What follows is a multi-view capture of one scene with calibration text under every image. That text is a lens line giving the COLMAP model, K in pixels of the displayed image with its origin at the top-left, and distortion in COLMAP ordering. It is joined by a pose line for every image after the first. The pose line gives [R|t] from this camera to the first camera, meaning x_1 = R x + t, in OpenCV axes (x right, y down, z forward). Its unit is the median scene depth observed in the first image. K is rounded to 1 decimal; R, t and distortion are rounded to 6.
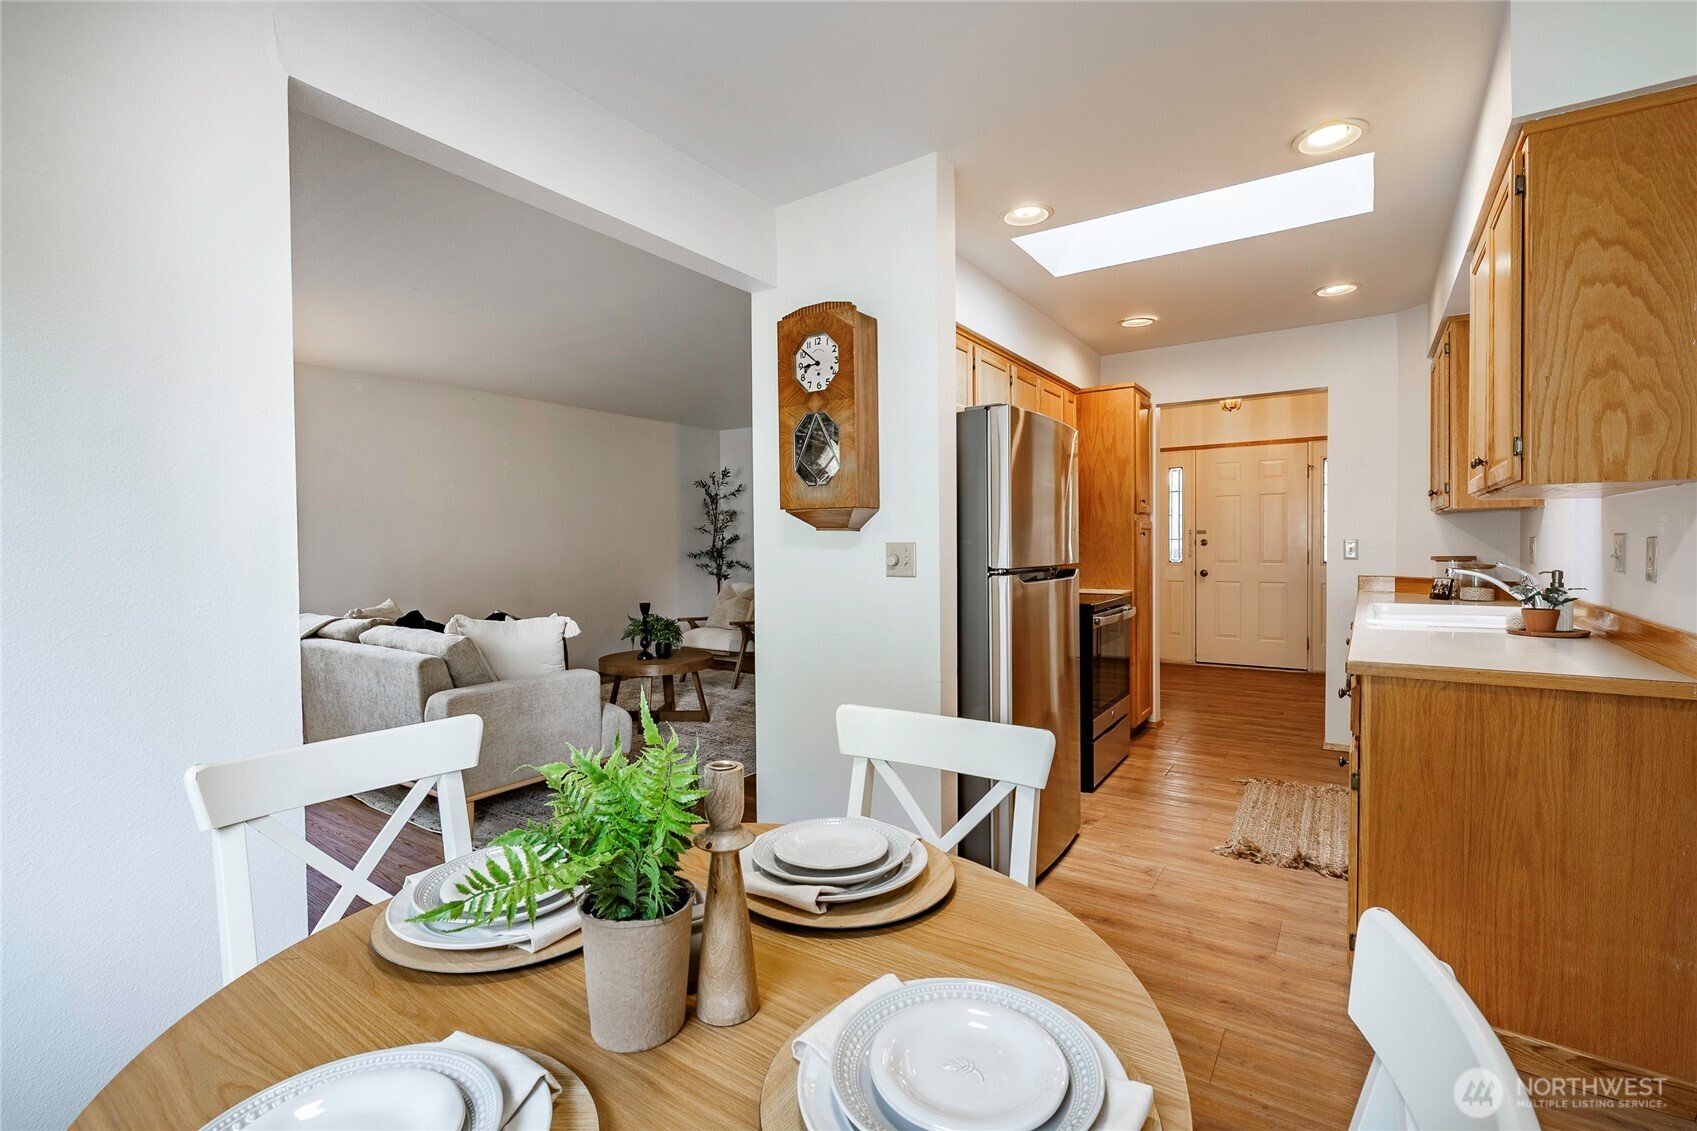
lens RADIAL K [[745.7, 0, 858.8], [0, 745.7, 560.9], [0, 0, 1]] dist [-0.005437, -0.001131]
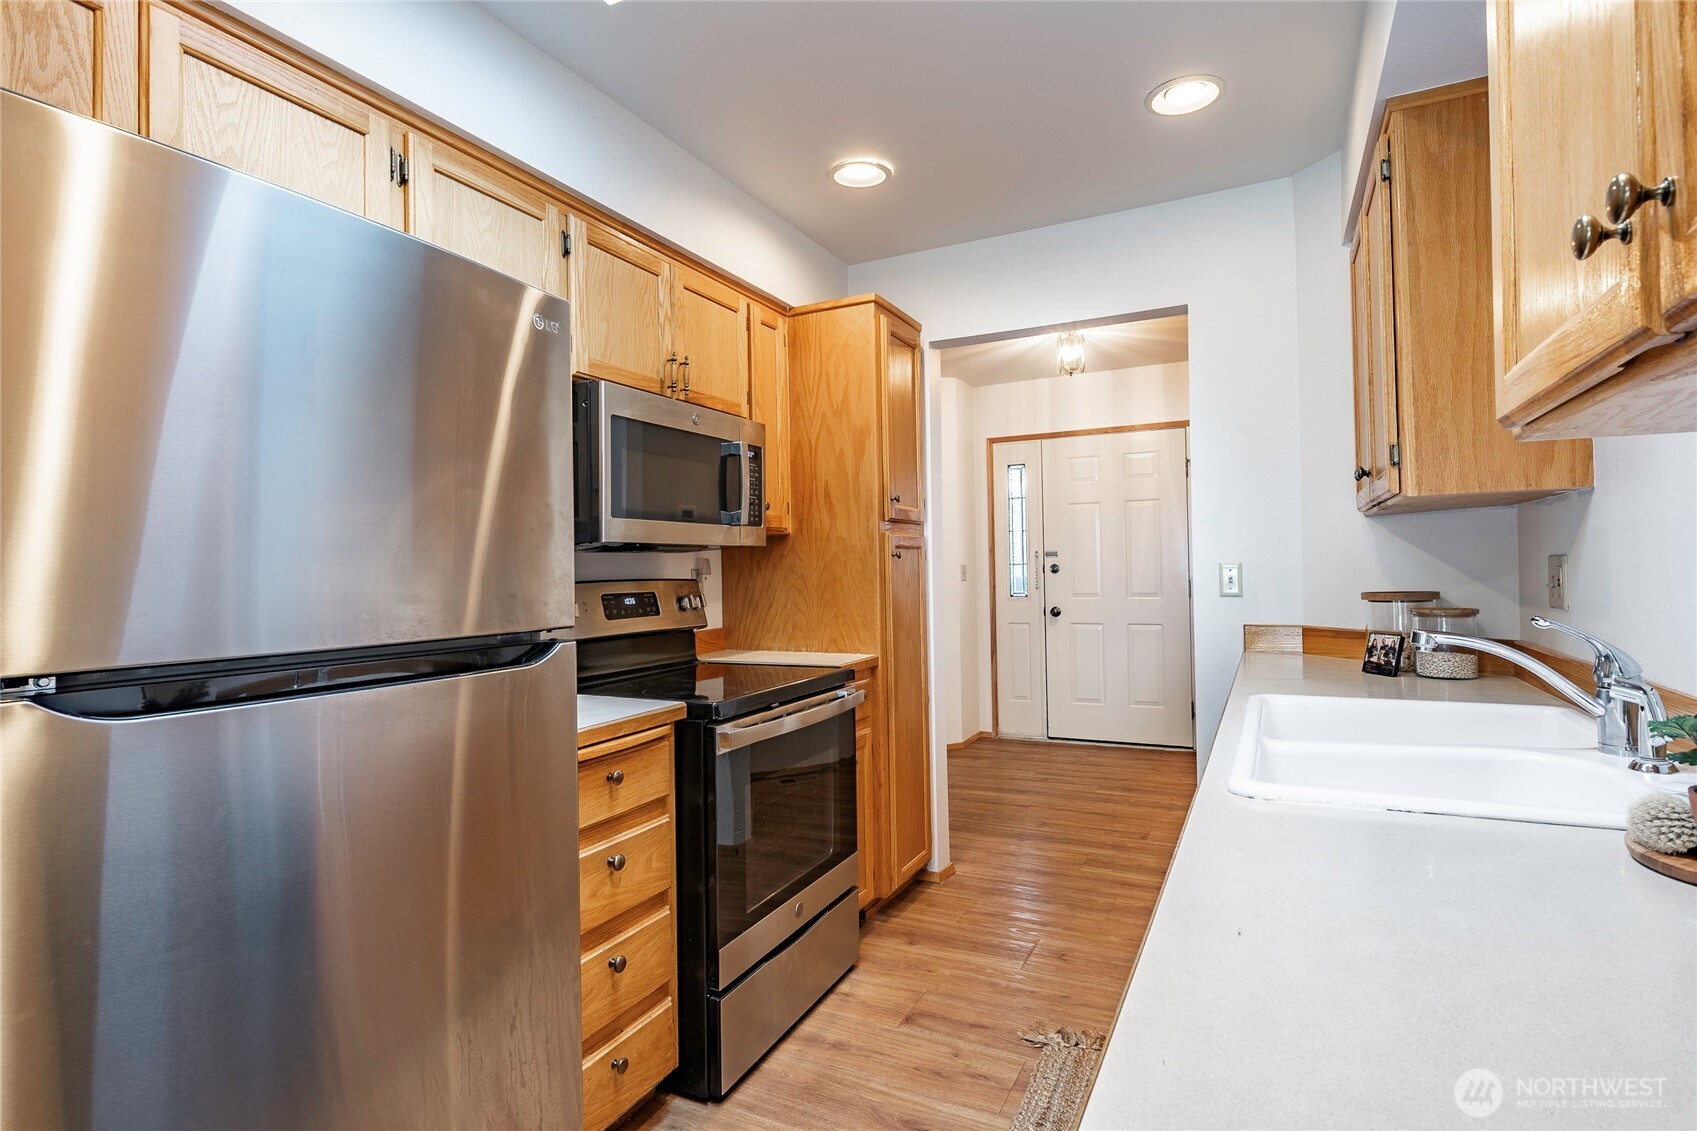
lens RADIAL K [[852.7, 0, 848.5], [0, 852.7, 560.0], [0, 0, 1]] dist [0.001192, -0.000907]
pose [[0.991008, -0.007074, 0.133615, 0.285379], [0.011932, 0.999295, -0.035590, -0.011262], [-0.133269, 0.036864, 0.990394, 0.390884]]
